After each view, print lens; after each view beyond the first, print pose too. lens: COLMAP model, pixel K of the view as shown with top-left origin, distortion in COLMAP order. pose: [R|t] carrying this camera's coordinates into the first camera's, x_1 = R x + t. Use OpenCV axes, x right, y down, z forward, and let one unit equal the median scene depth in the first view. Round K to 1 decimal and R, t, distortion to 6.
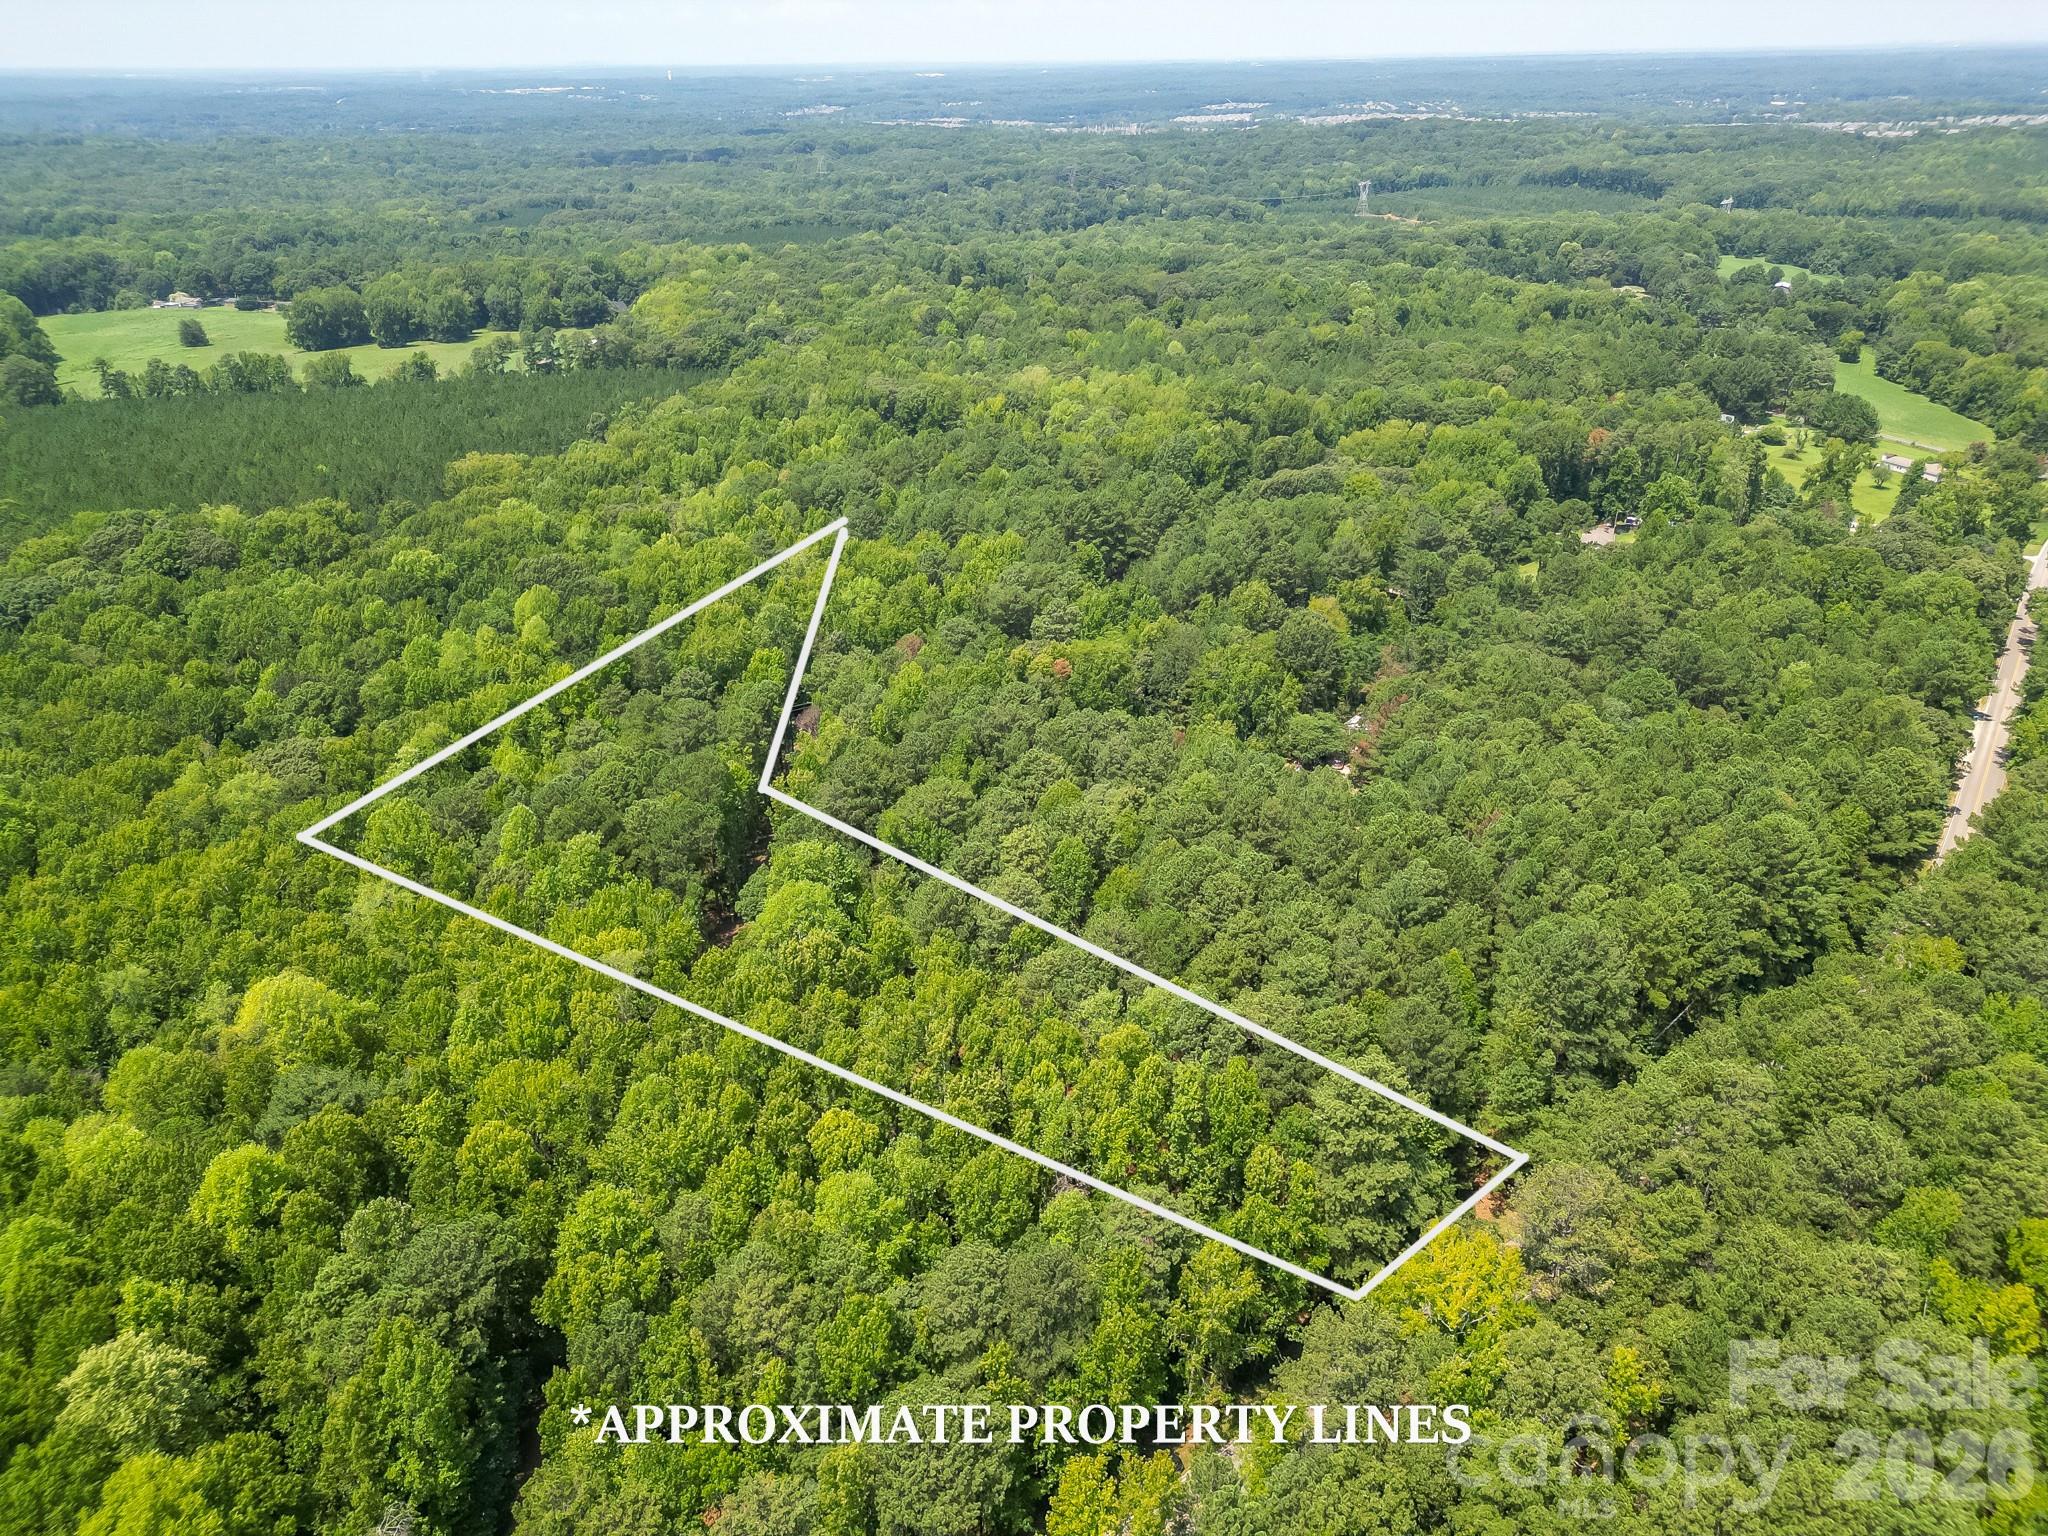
lens RADIAL K [[1433.3, 0, 1023.4], [0, 1433.3, 762.0], [0, 0, 1]] dist [0.065076, -0.059590]
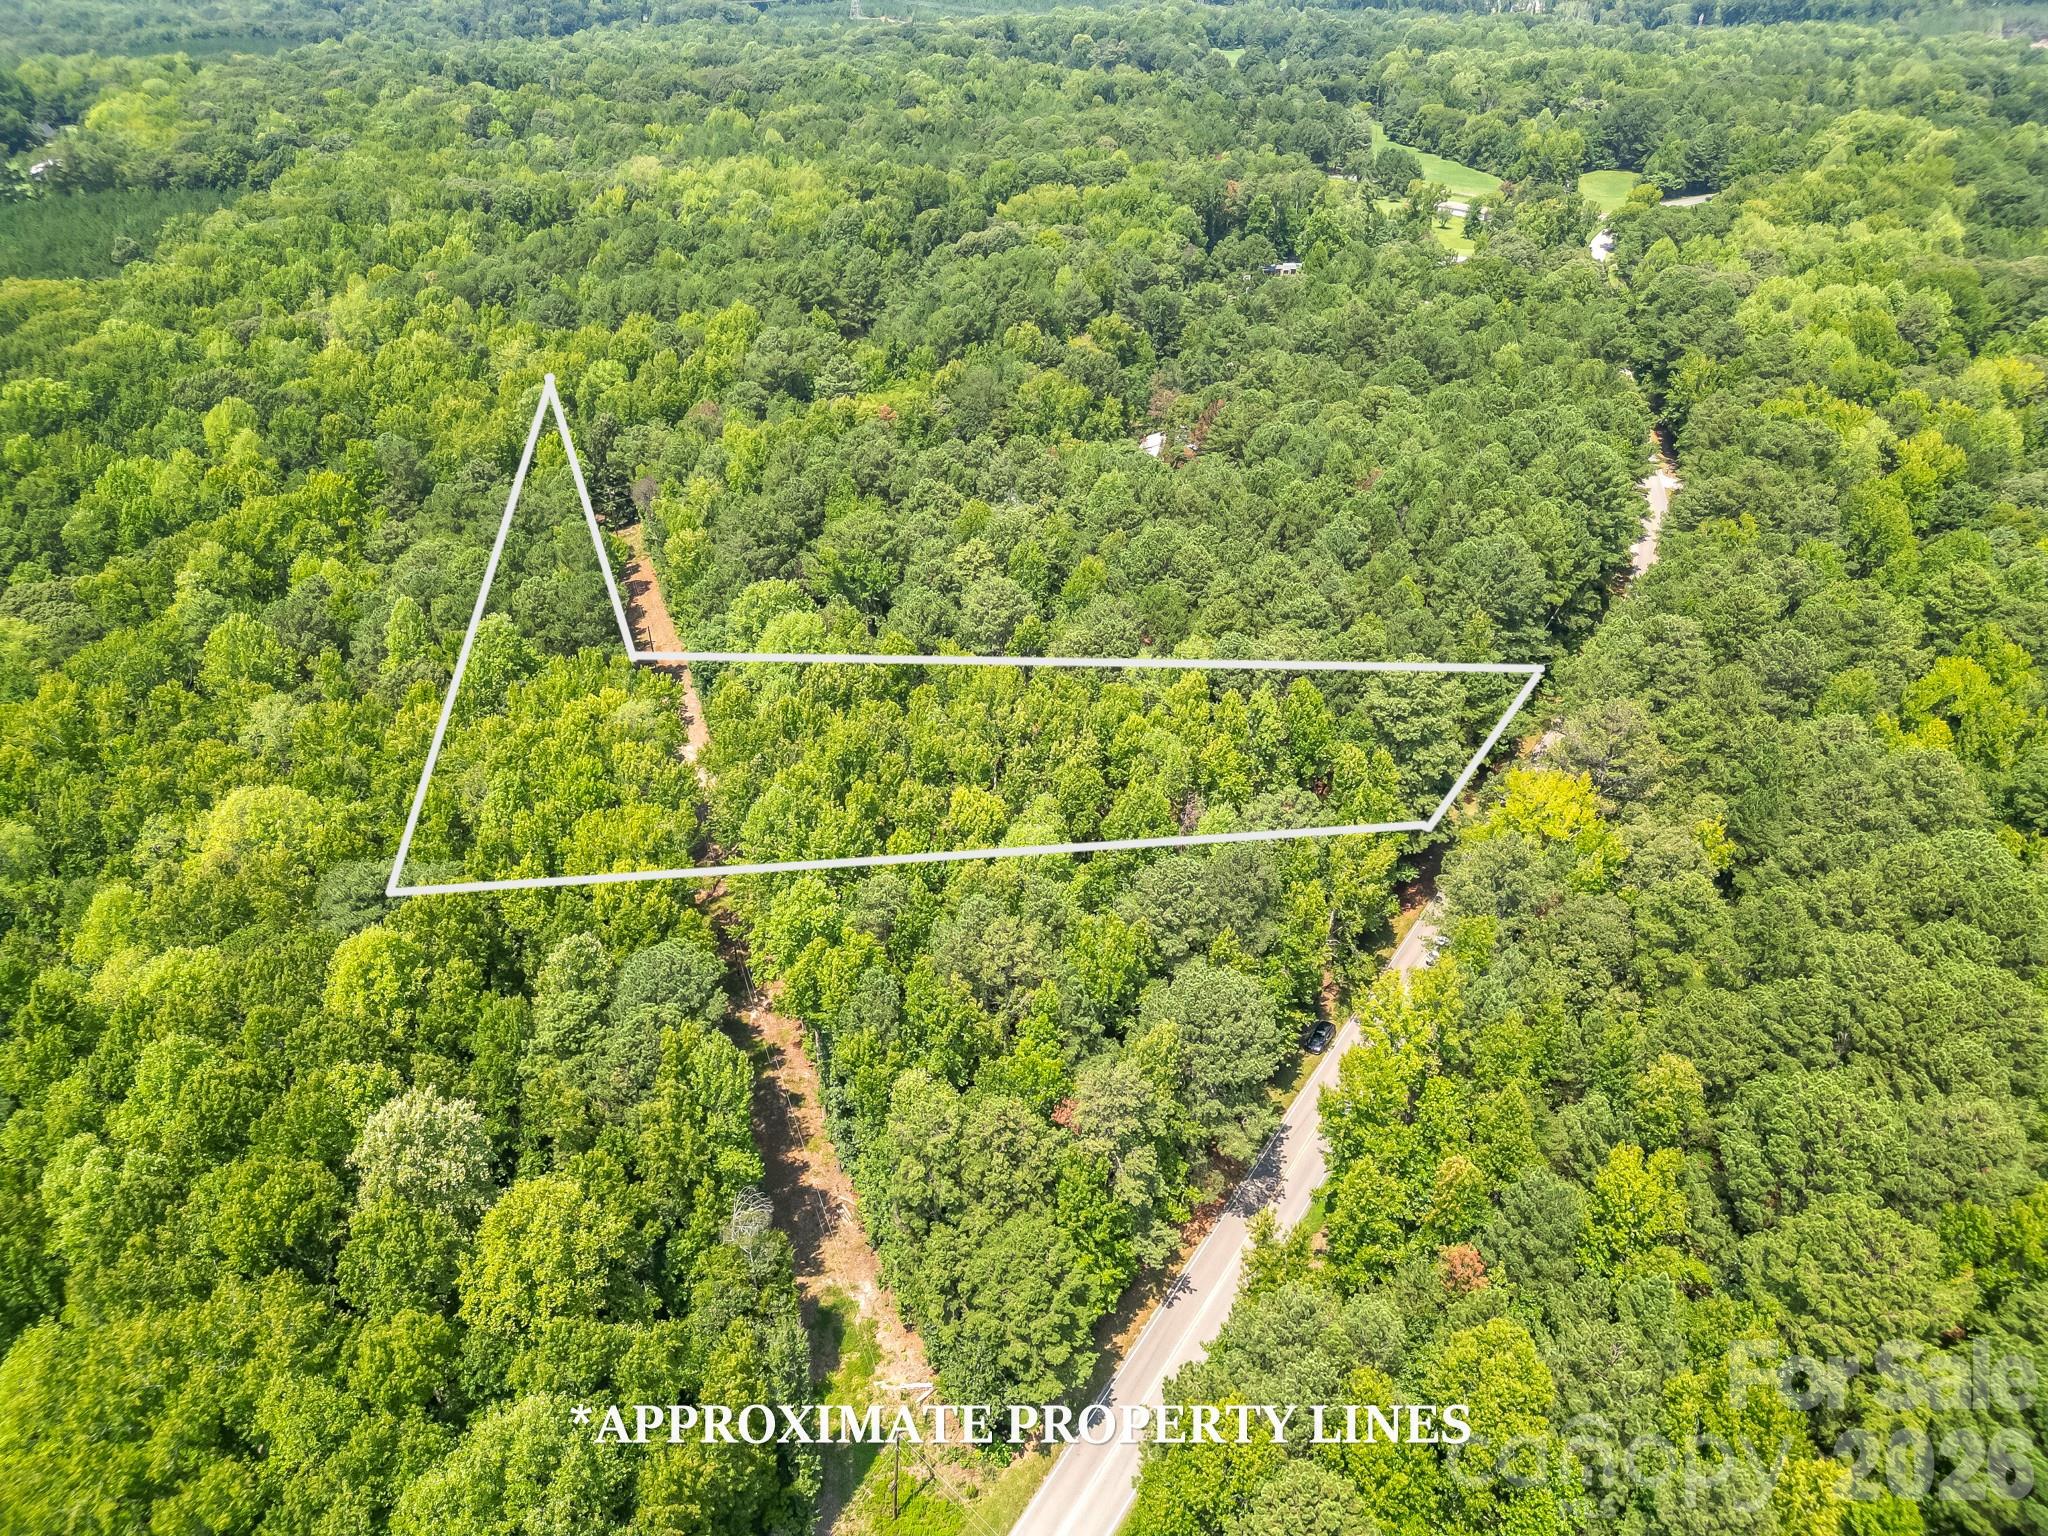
lens RADIAL K [[1433.3, 0, 1023.4], [0, 1433.3, 762.0], [0, 0, 1]] dist [0.065076, -0.059590]
pose [[0.939114, -0.174262, 0.296136, -0.183503], [0.143691, 0.982047, 0.122213, 0.051161], [-0.312117, -0.072220, 0.947295, 0.017760]]
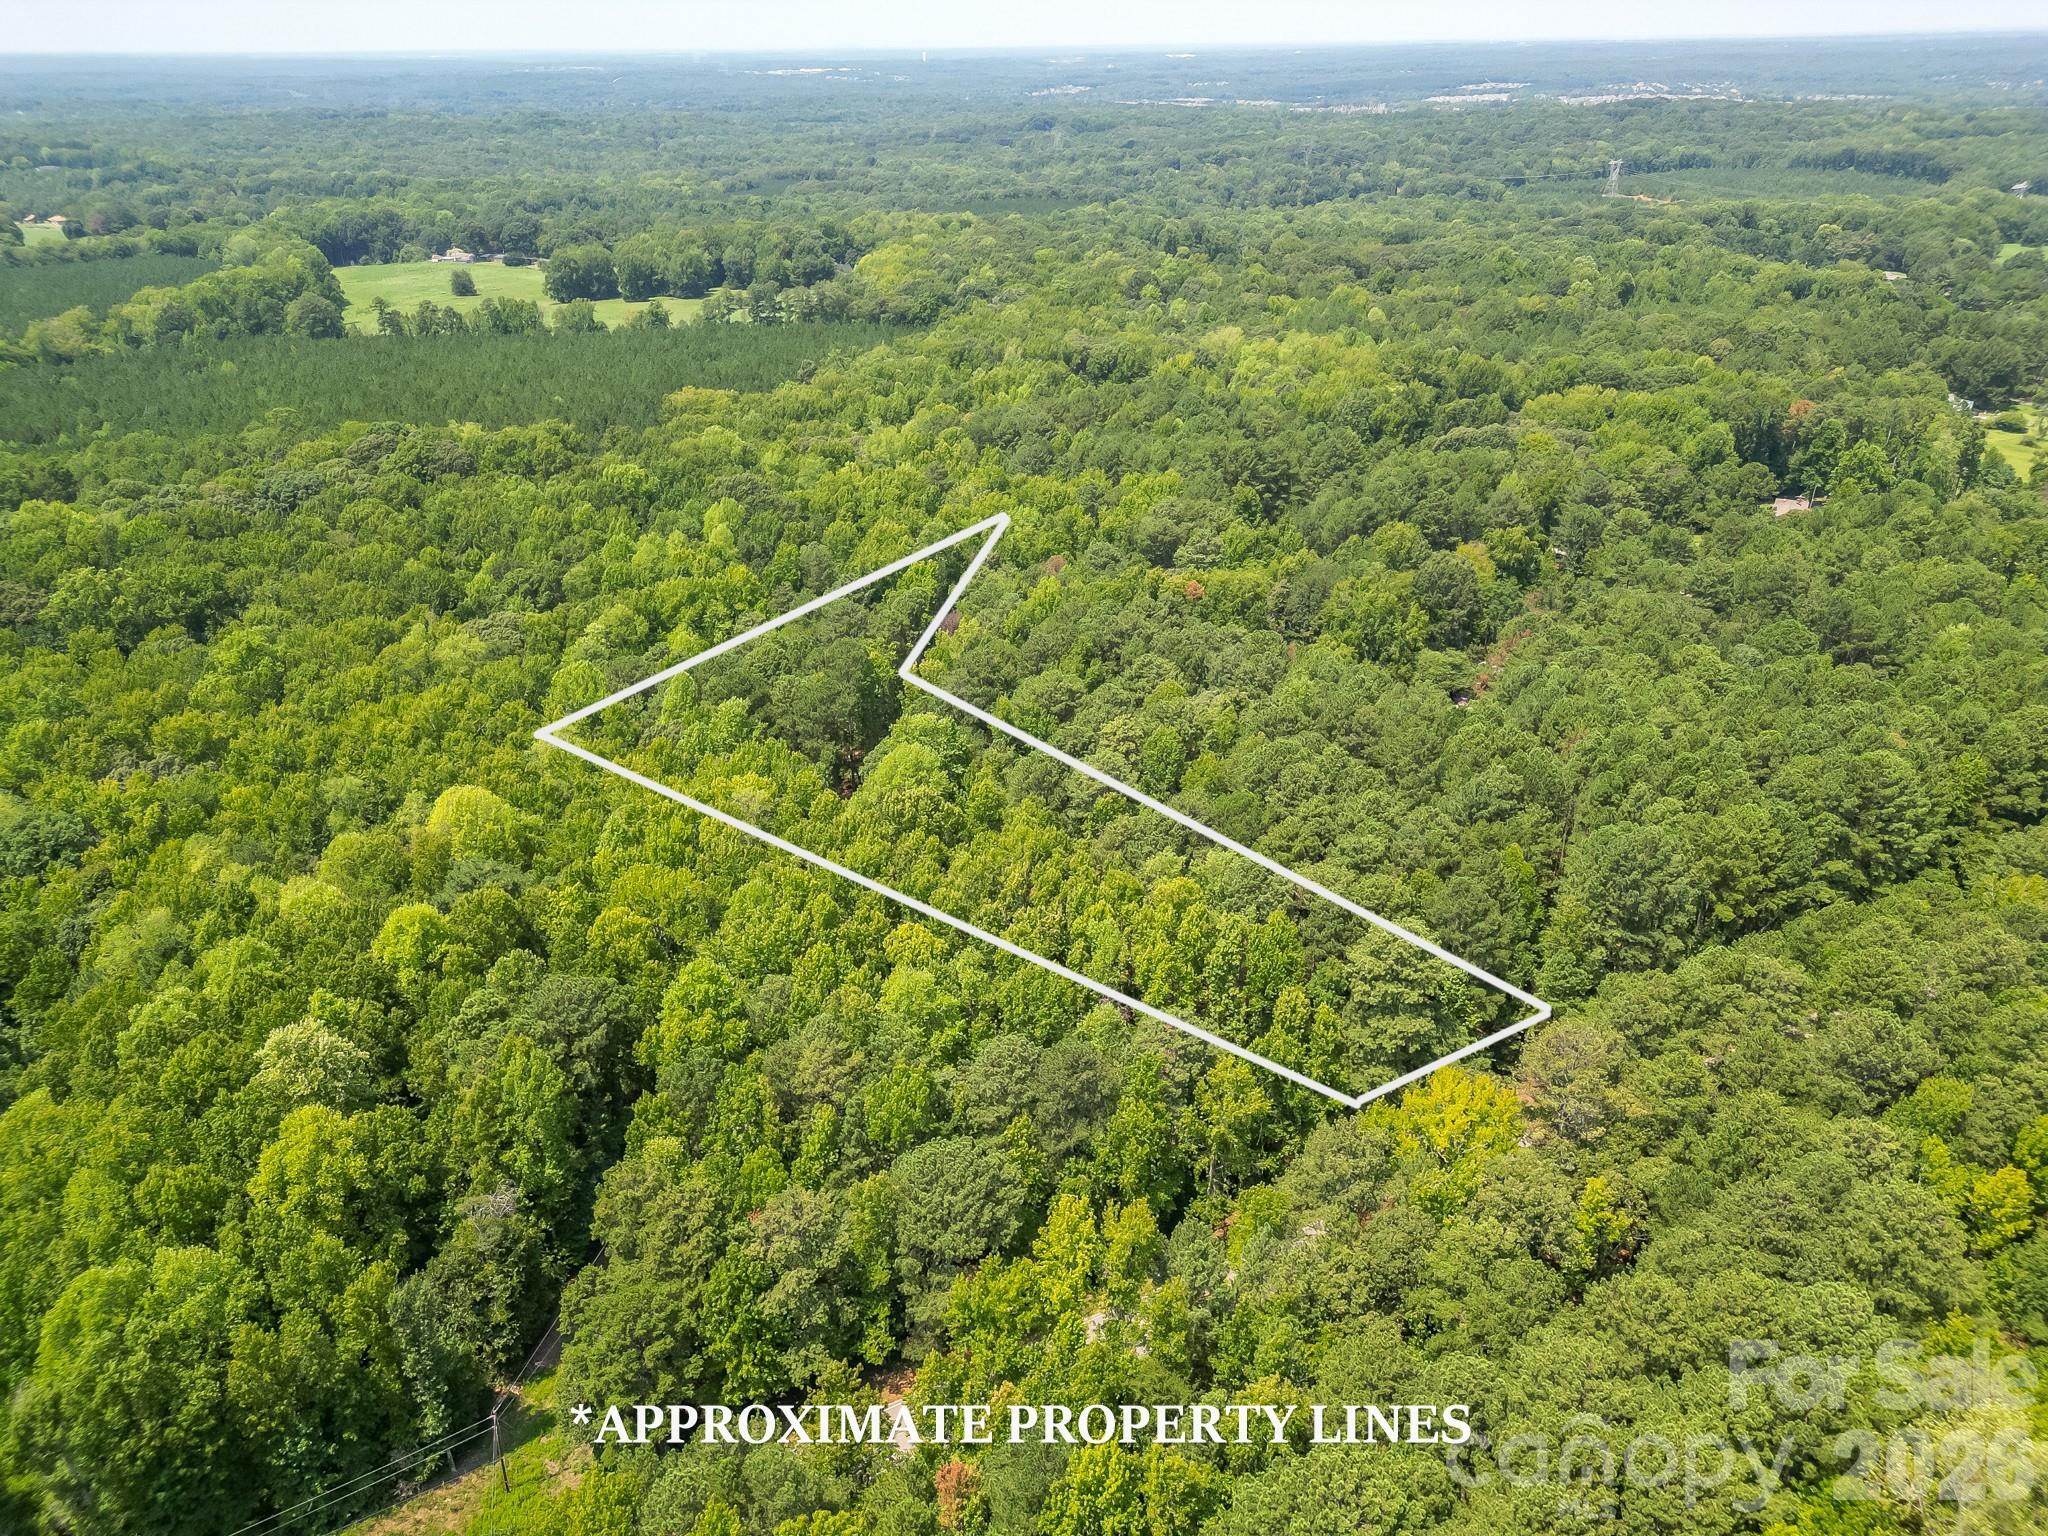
lens RADIAL K [[1433.3, 0, 1023.4], [0, 1433.3, 762.0], [0, 0, 1]] dist [0.065076, -0.059590]
pose [[0.987828, 0.070861, -0.138475, 0.048621], [-0.069478, 0.997474, 0.014804, 0.044168], [0.139174, -0.005003, 0.990255, -0.044503]]
